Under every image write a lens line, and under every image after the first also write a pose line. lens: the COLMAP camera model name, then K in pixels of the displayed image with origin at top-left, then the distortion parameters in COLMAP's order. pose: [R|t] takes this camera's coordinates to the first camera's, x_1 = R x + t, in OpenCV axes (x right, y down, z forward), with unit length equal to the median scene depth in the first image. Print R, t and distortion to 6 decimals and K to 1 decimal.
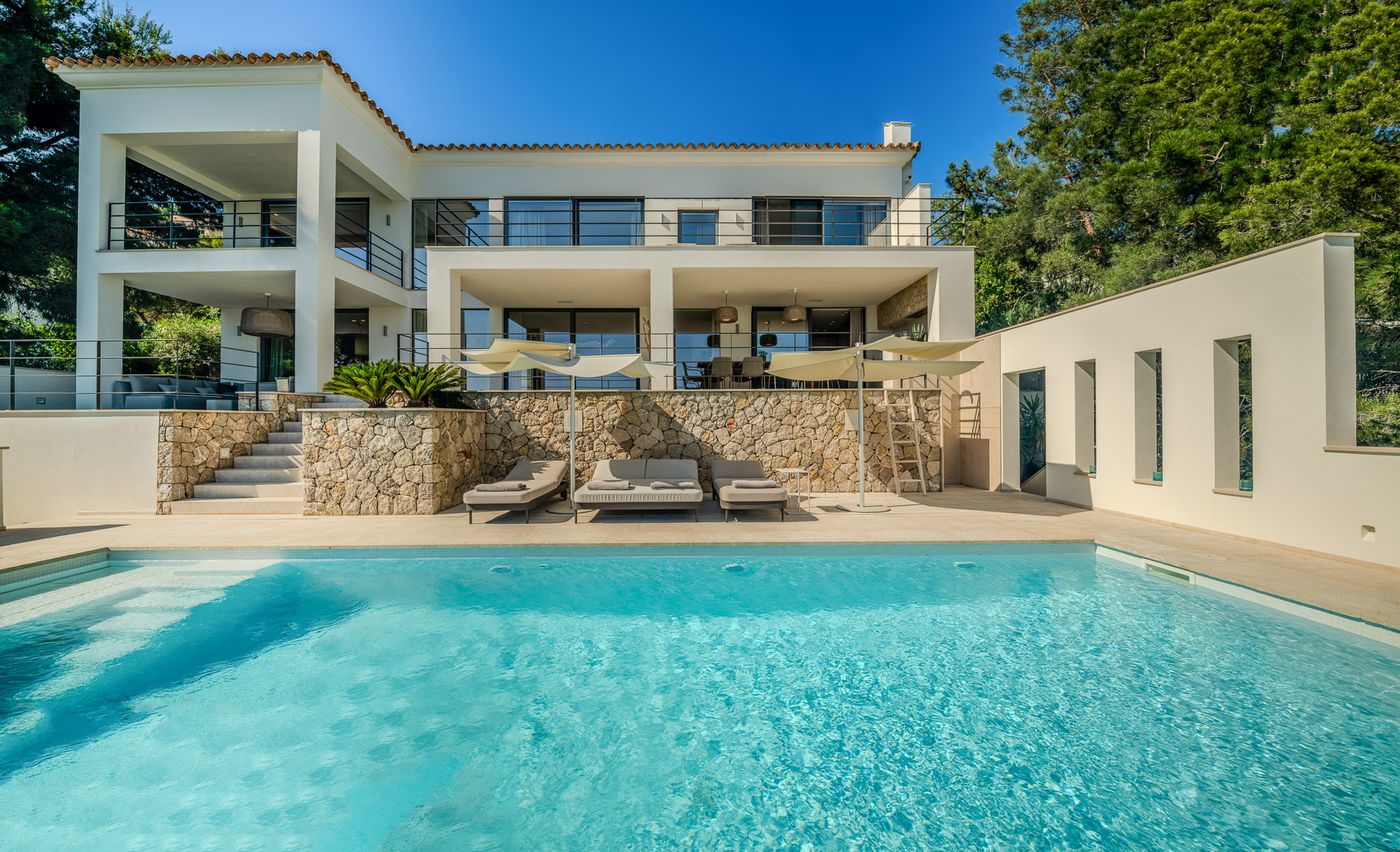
lens RADIAL K [[472.2, 0, 697.3], [0, 472.2, 419.2], [0, 0, 1]] dist [-0.000355, -0.000014]
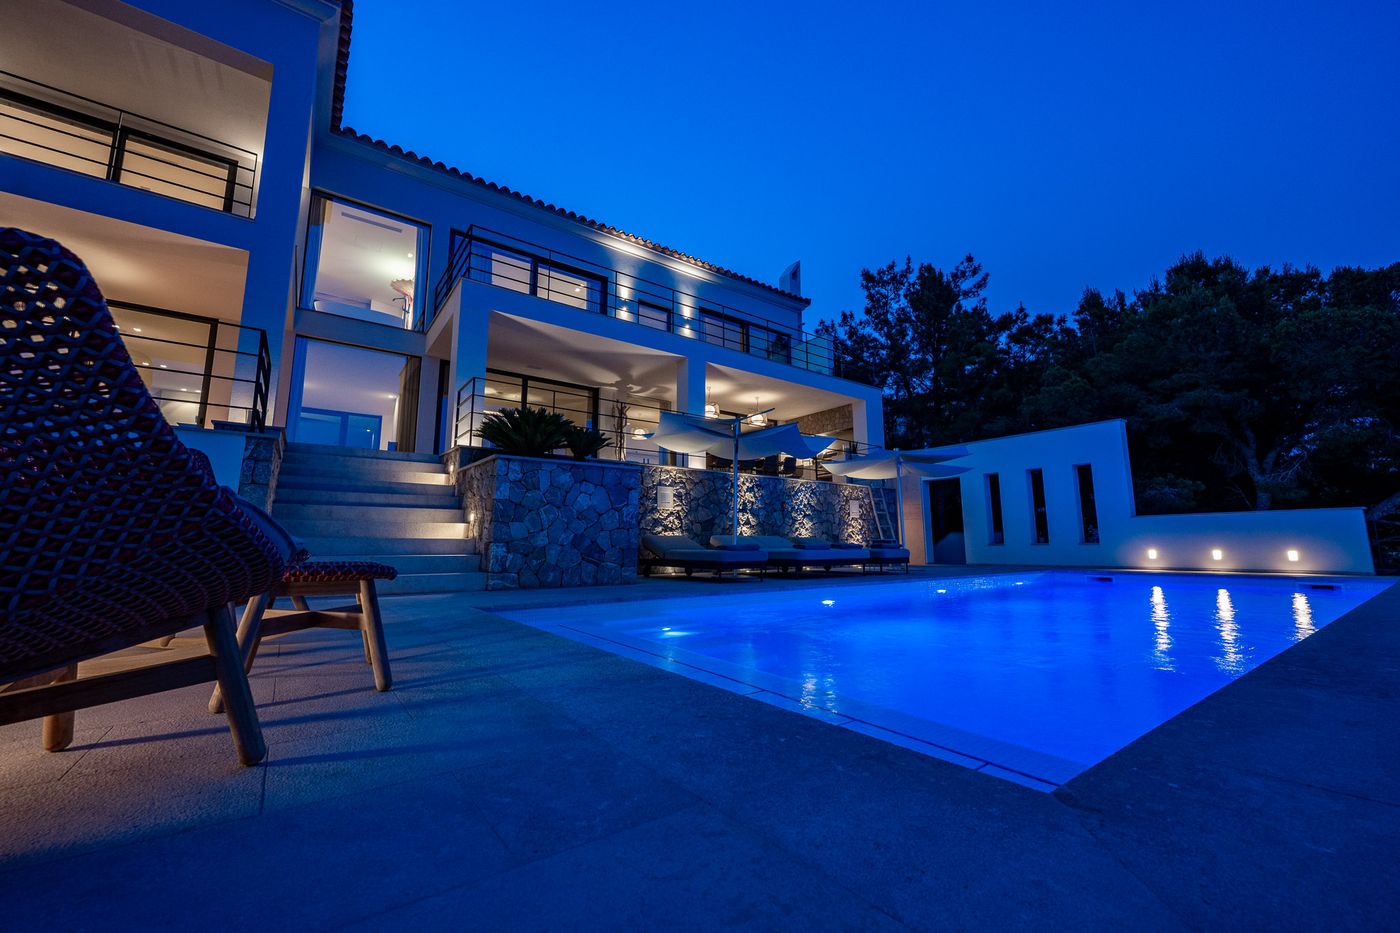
lens RADIAL K [[555.0, 0, 700.0], [0, 555.0, 466.5], [0, 0, 1]] dist [0.000994, 0.000076]
pose [[0.816000, 0.085186, 0.571740, -1.031652], [-0.004470, 0.989982, -0.141121, 0.121697], [-0.578034, 0.112599, 0.808207, 0.037394]]
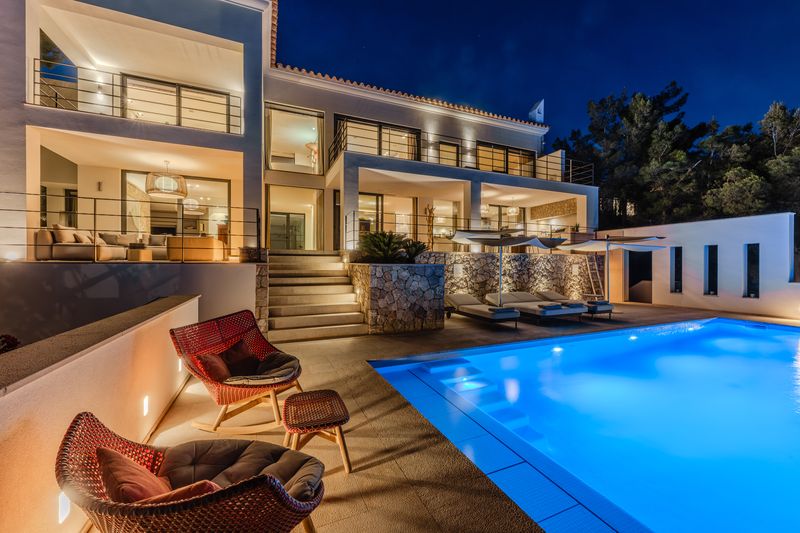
lens RADIAL K [[318.3, 0, 400.0], [0, 318.3, 266.5], [0, 0, 1]] dist [0.003439, 0.000490]
pose [[0.925628, 0.002448, 0.378428, -1.070089], [-0.005634, 0.999957, 0.007312, -0.021630], [-0.378394, -0.008900, 0.925602, 0.016411]]
